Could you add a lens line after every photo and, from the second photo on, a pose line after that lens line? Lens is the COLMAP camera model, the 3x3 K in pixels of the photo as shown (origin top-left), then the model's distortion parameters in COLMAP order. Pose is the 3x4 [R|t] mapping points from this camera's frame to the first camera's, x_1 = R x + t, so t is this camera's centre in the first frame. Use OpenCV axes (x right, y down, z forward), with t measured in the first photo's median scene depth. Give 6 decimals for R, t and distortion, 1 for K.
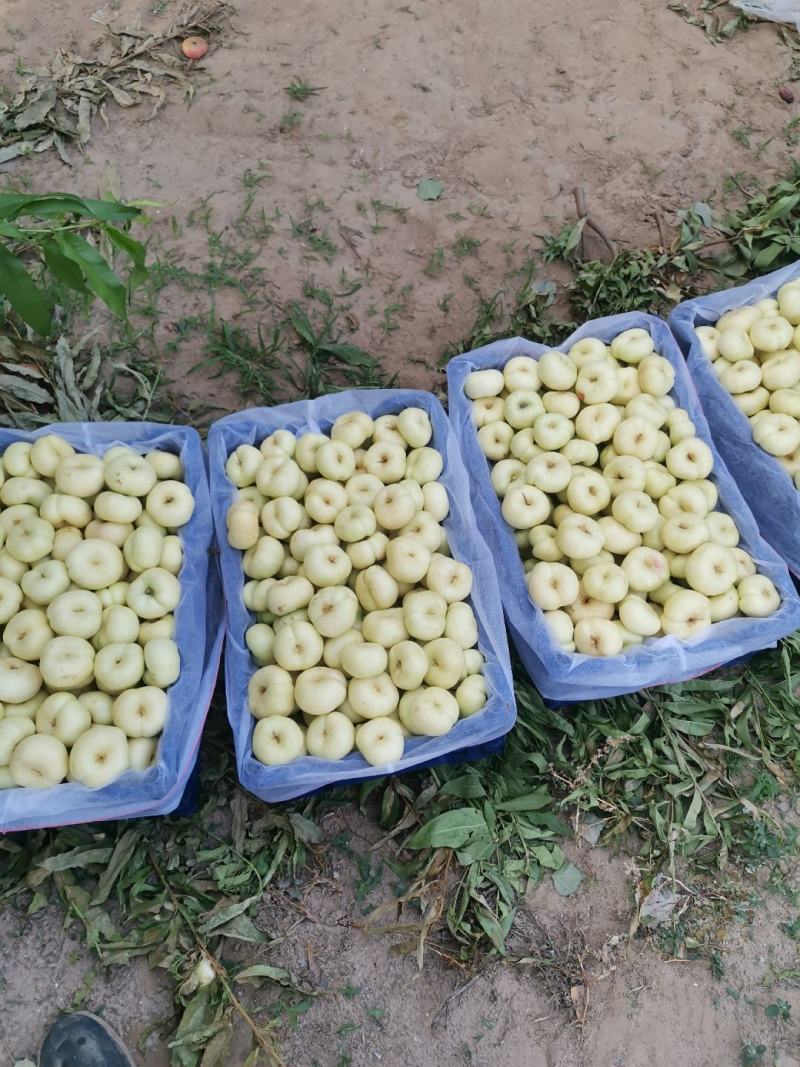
lens RADIAL K [[813.6, 0, 400.0], [0, 813.6, 533.5], [0, 0, 1]] dist [0.101100, -0.149898]
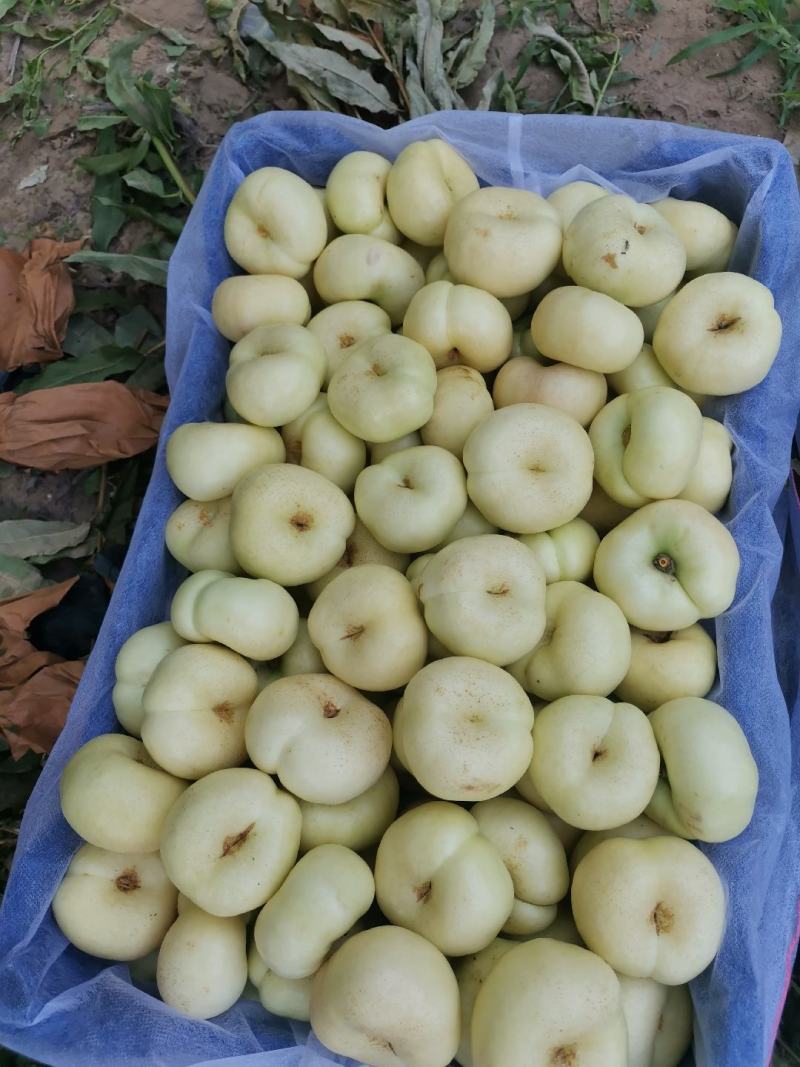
lens RADIAL K [[813.6, 0, 400.0], [0, 813.6, 533.5], [0, 0, 1]] dist [0.101100, -0.149898]
pose [[0.963613, 0.160338, -0.213871, -0.324169], [-0.121791, 0.975602, 0.182666, 0.002789], [0.237942, -0.149972, 0.959631, 0.570306]]
